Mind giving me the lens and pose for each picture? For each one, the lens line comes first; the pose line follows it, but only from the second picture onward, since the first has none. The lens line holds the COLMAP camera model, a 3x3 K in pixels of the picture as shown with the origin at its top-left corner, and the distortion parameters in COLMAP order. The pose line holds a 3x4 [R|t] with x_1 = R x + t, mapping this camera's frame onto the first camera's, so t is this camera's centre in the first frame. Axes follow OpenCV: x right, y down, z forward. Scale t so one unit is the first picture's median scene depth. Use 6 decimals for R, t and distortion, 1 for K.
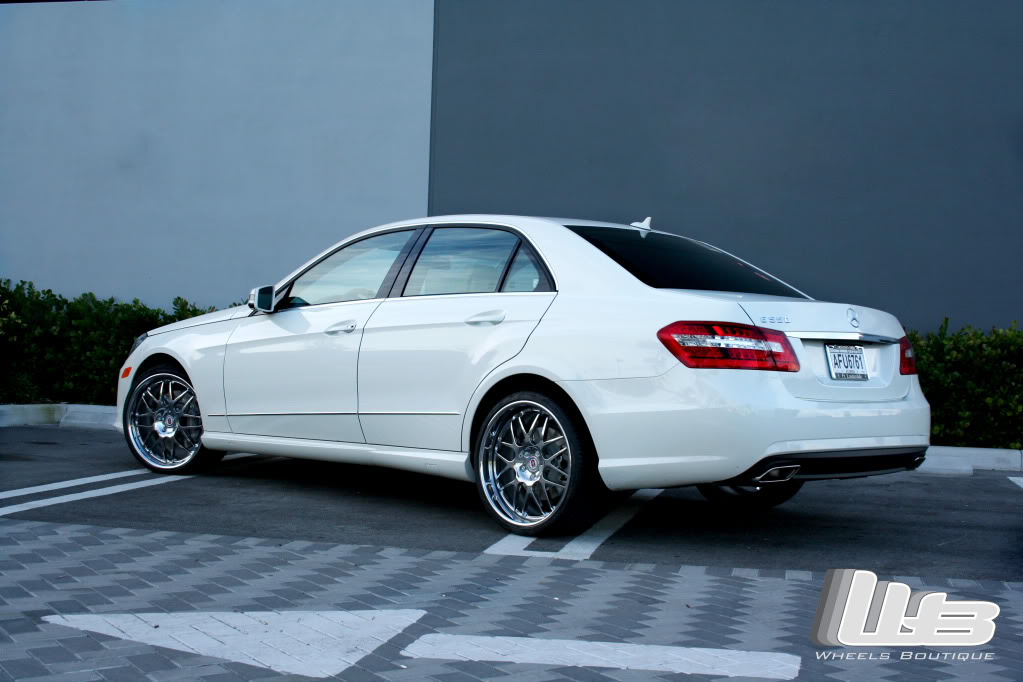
lens RADIAL K [[1484.5, 0, 511.6], [0, 1484.5, 340.8], [0, 0, 1]] dist [-0.013285, 0.000000]
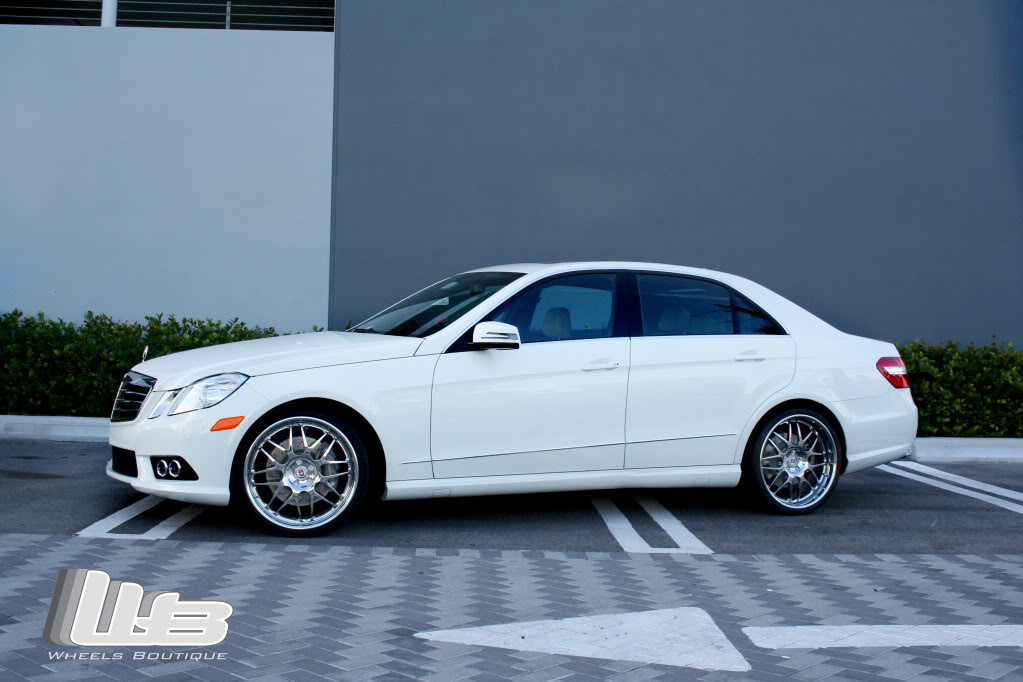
lens RADIAL K [[1342.2, 0, 513.2], [0, 1342.2, 338.9], [0, 0, 1]] dist [-0.010020, 0.000000]
pose [[0.389949, -0.008136, 0.920801, -1.047729], [-0.003242, 0.999943, 0.010209, -0.037978], [-0.920831, -0.006966, 0.389900, 0.684376]]
